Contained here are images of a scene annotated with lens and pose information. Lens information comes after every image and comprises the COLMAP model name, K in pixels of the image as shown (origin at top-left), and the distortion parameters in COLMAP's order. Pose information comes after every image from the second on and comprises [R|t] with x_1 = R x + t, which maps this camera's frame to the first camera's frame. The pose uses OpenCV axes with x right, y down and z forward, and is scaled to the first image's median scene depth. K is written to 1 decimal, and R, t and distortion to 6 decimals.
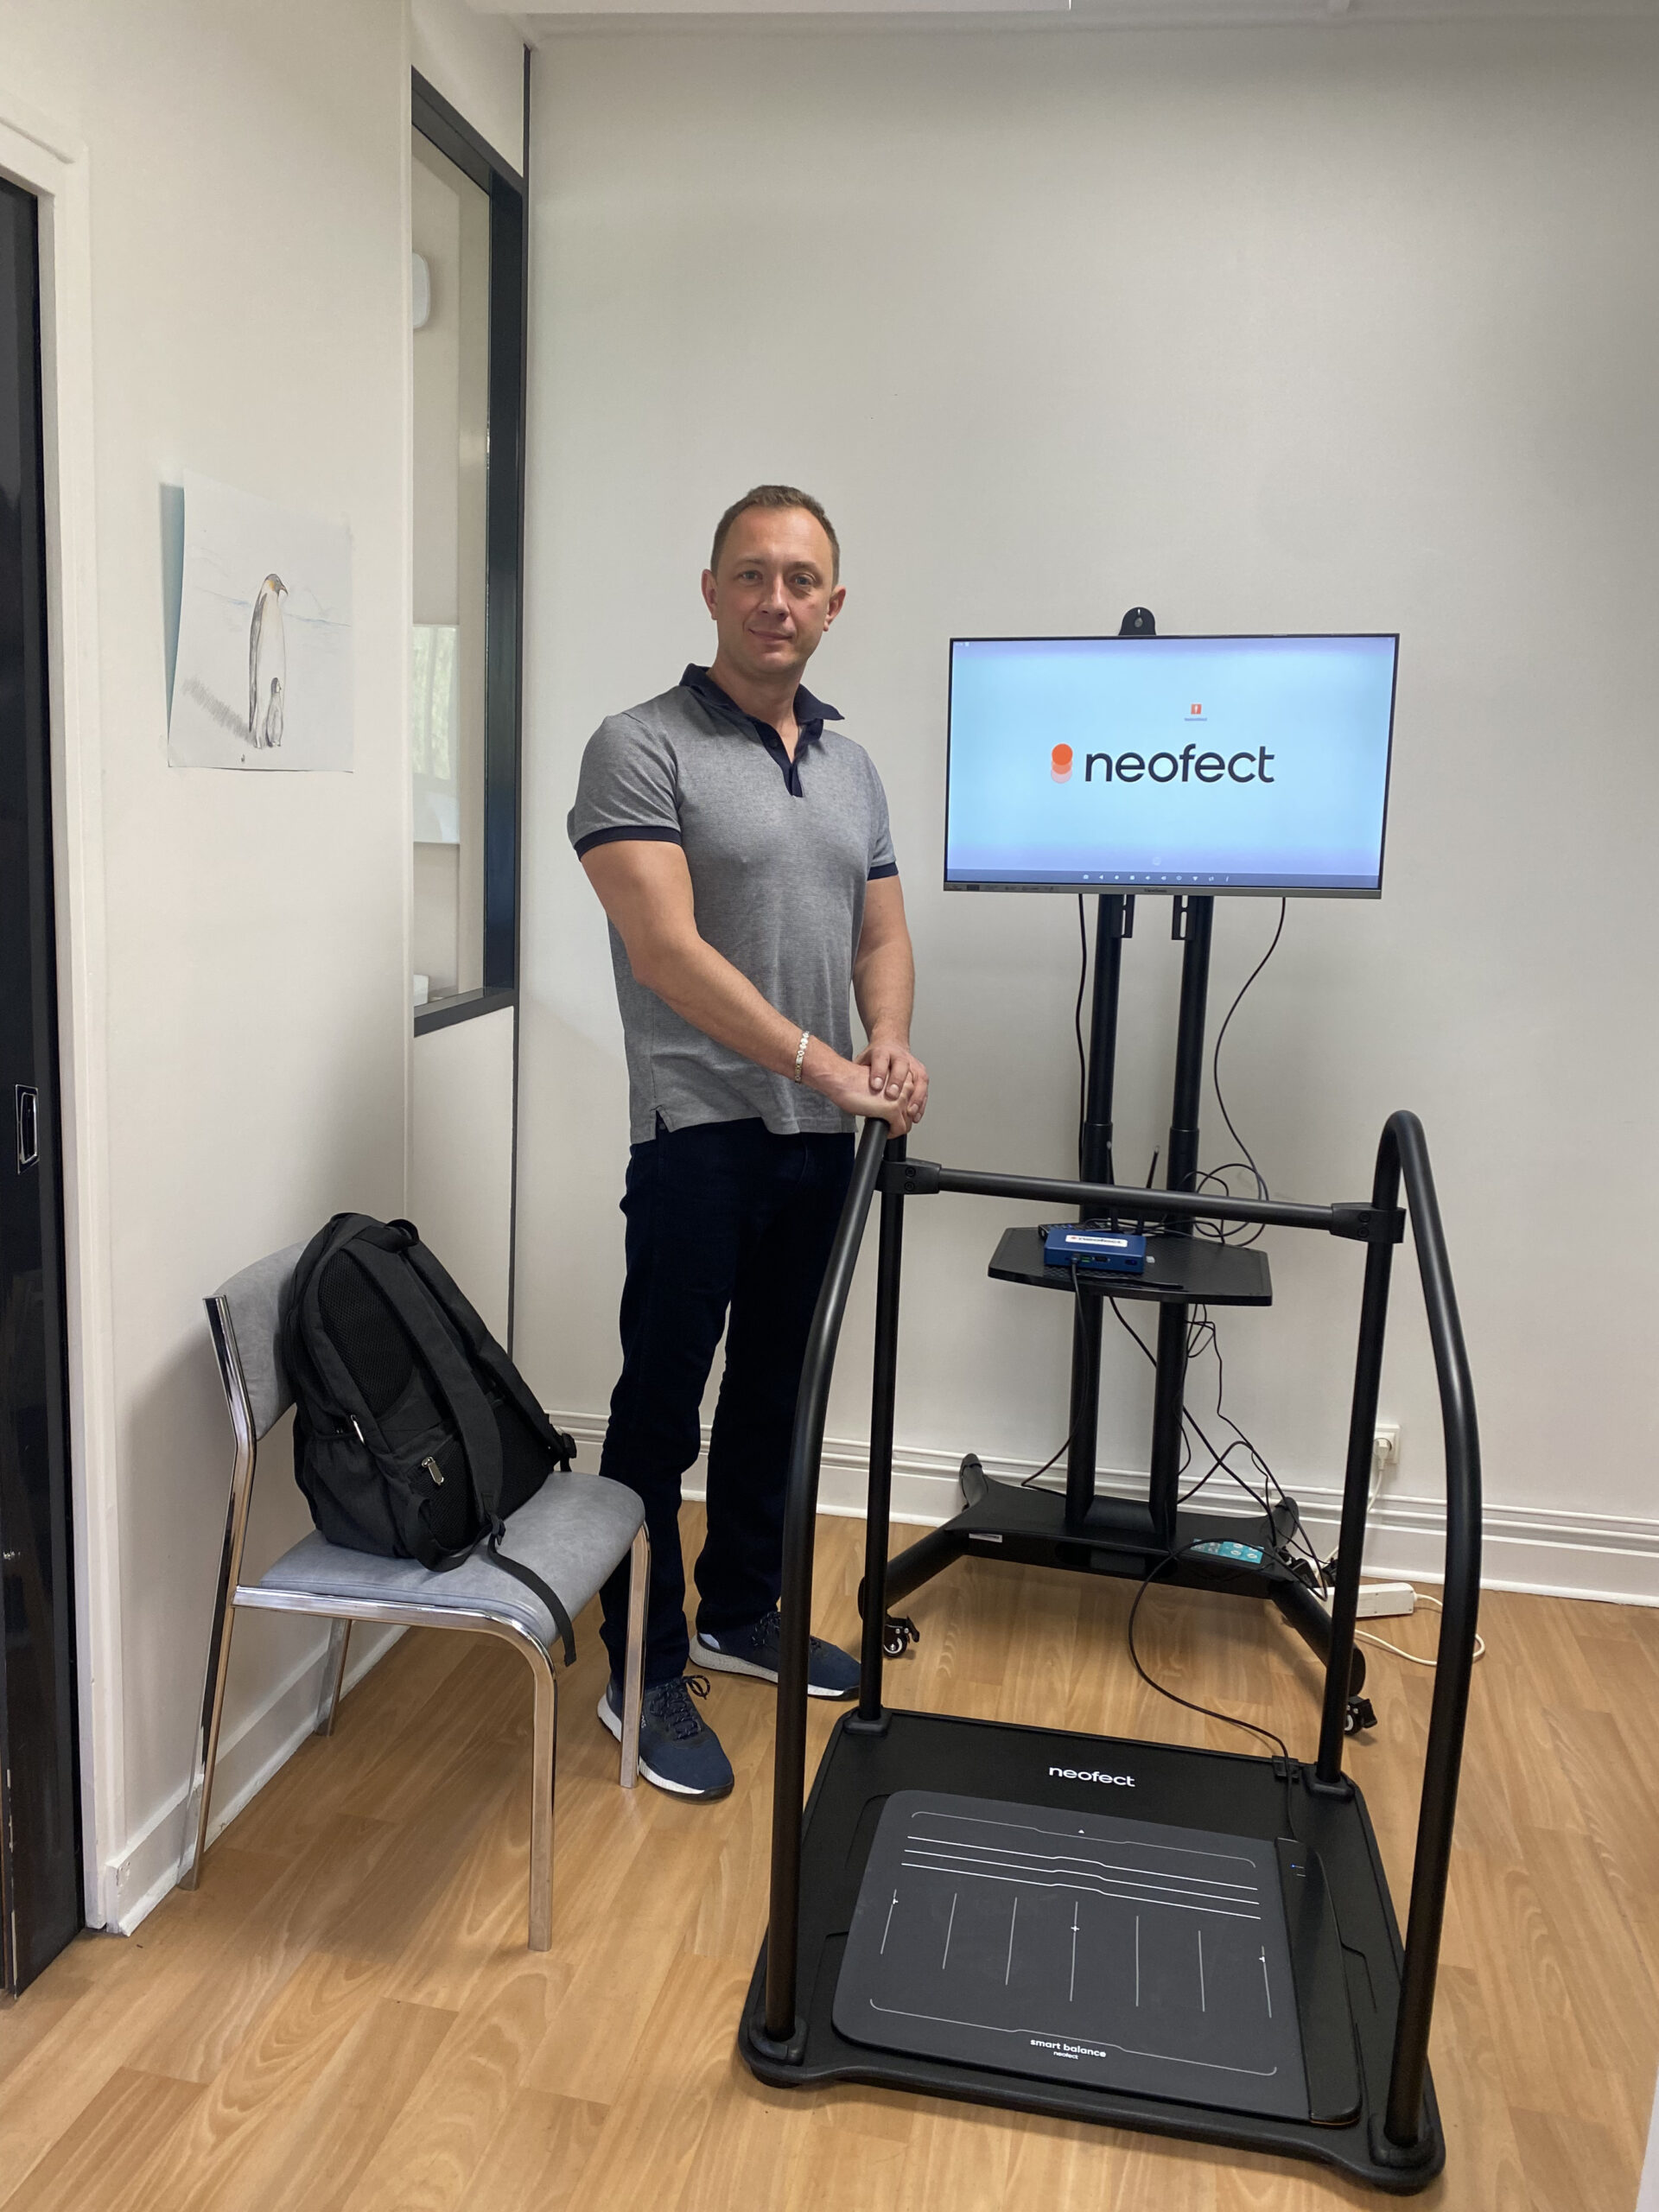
lens RADIAL K [[1687.9, 0, 827.3], [0, 1687.9, 1107.4], [0, 0, 1]] dist [0.093654, -0.084863]
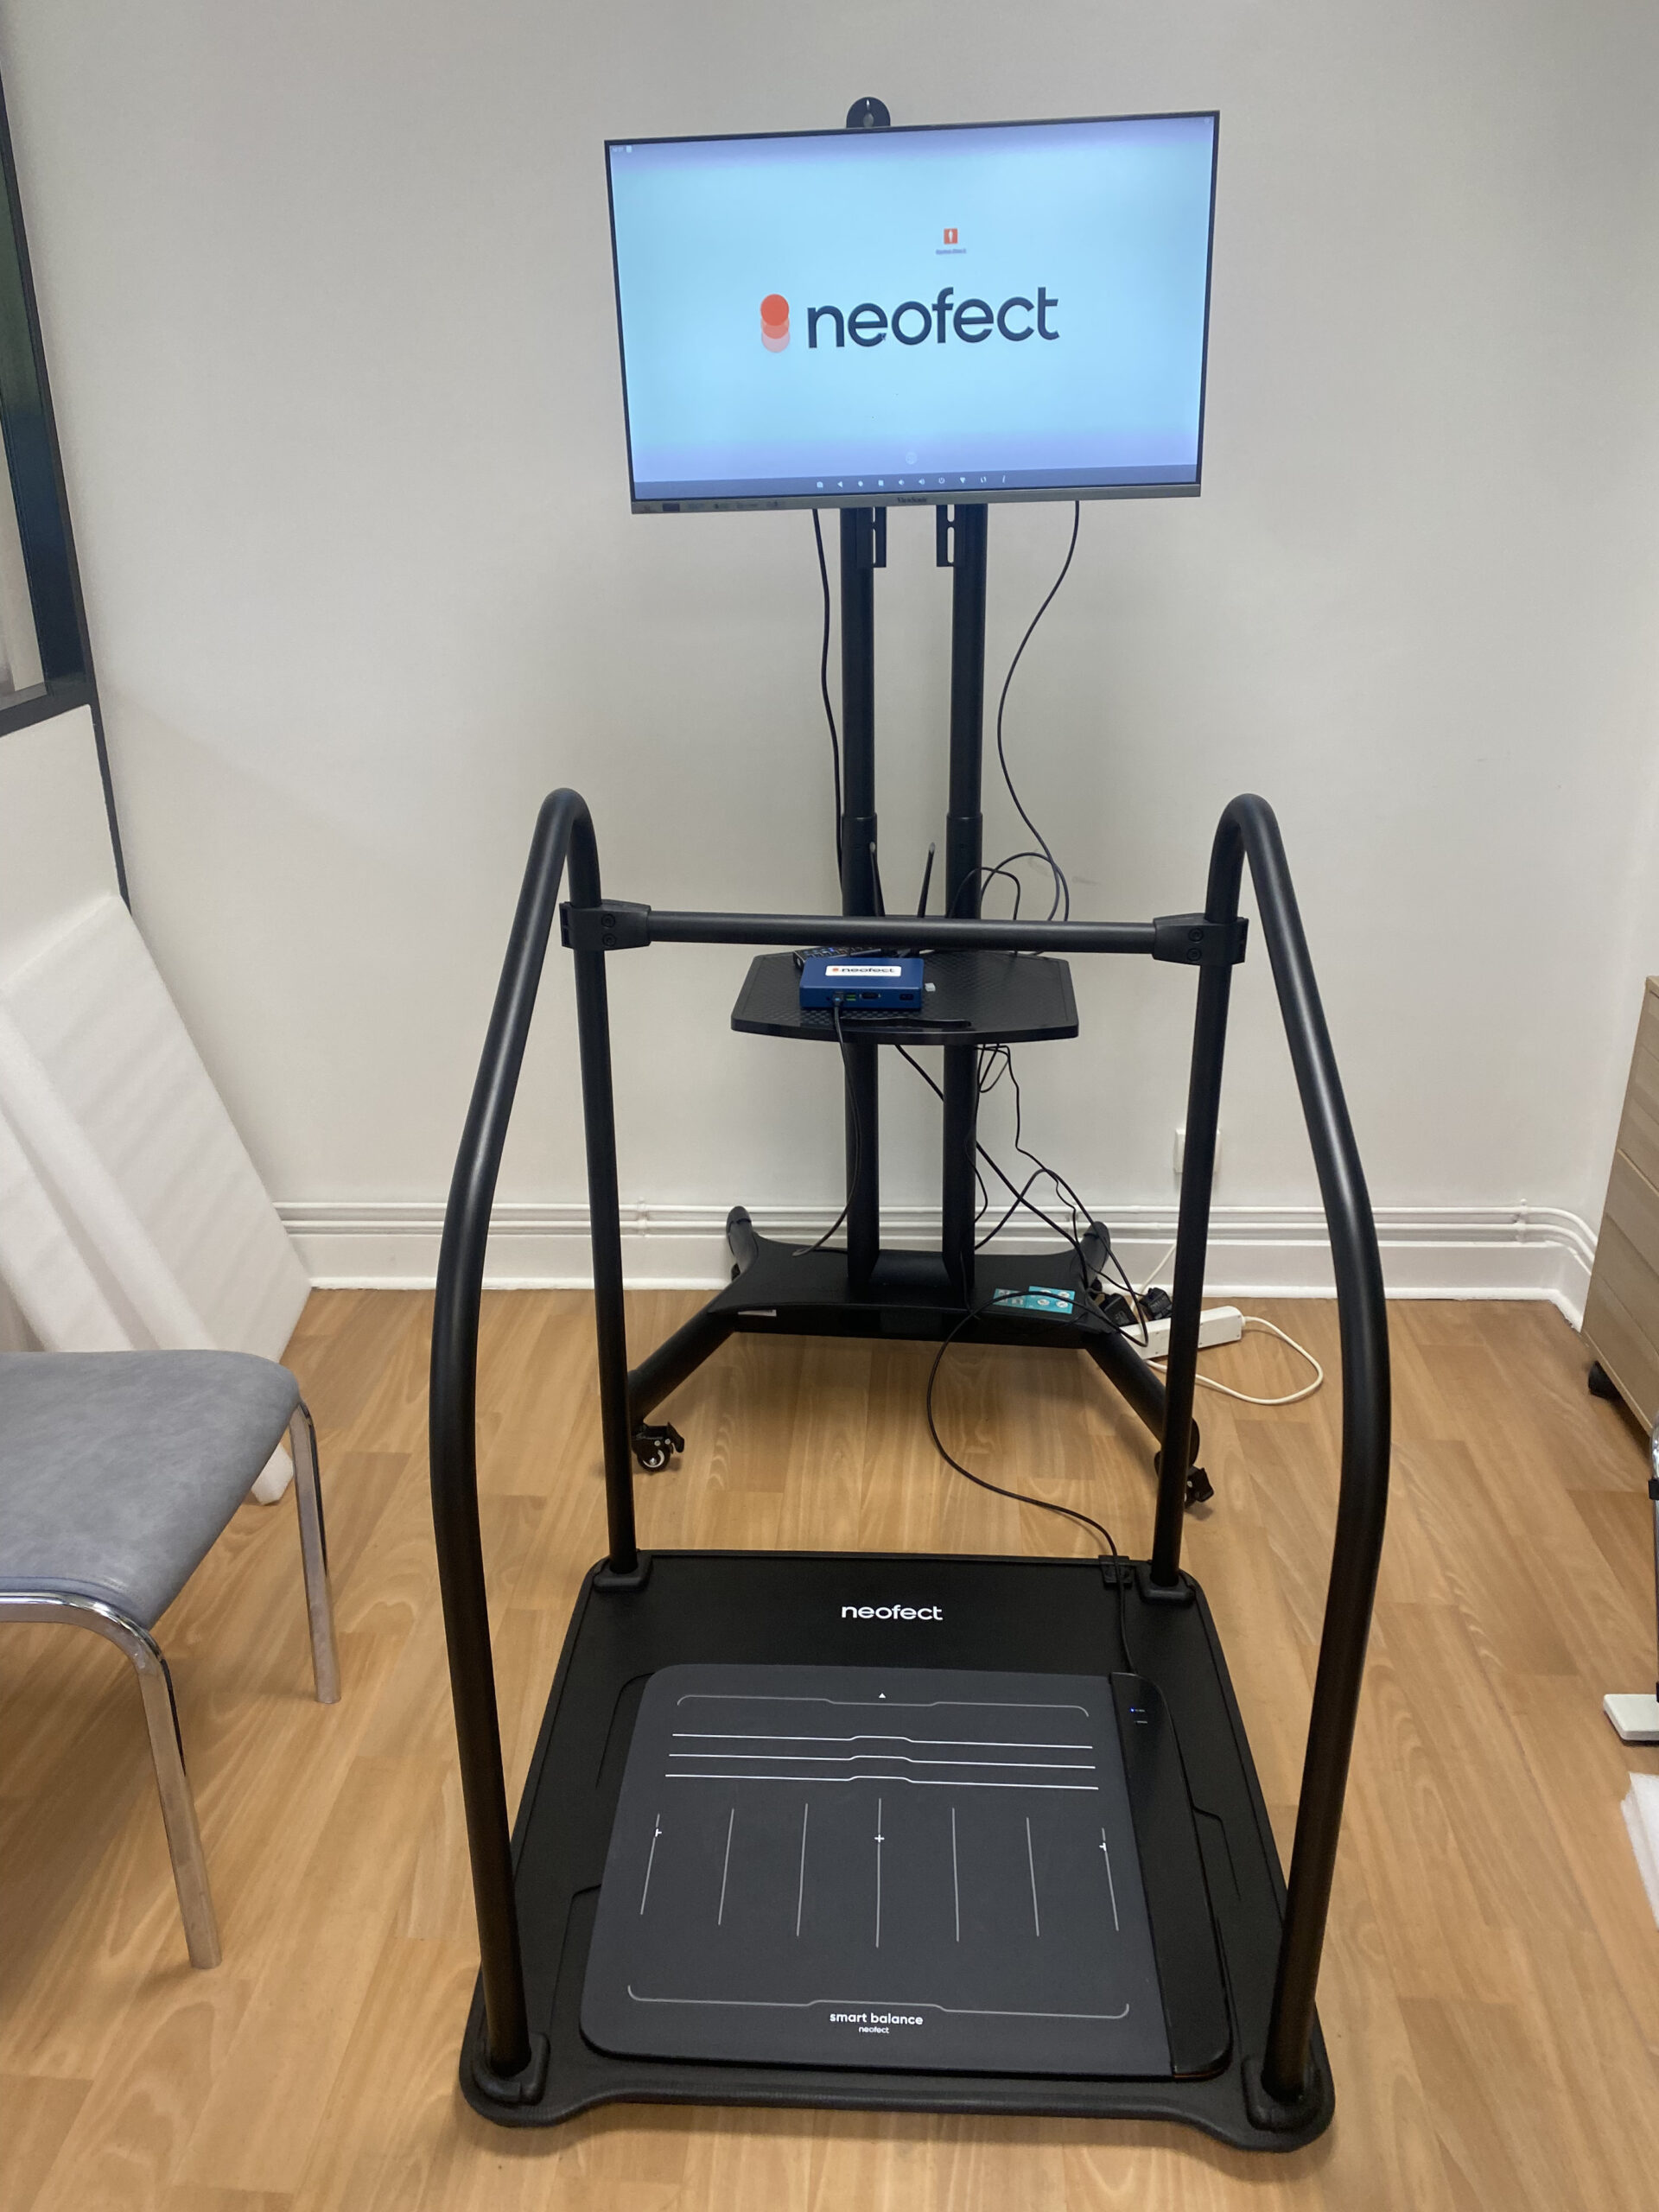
lens RADIAL K [[1769.0, 0, 785.1], [0, 1769.0, 1103.8], [0, 0, 1]] dist [0.086021, -0.108257]
pose [[0.991384, -0.090412, 0.094784, 0.042269], [0.070136, 0.977517, 0.198849, -0.030328], [-0.110631, -0.190488, 0.975436, 0.200692]]
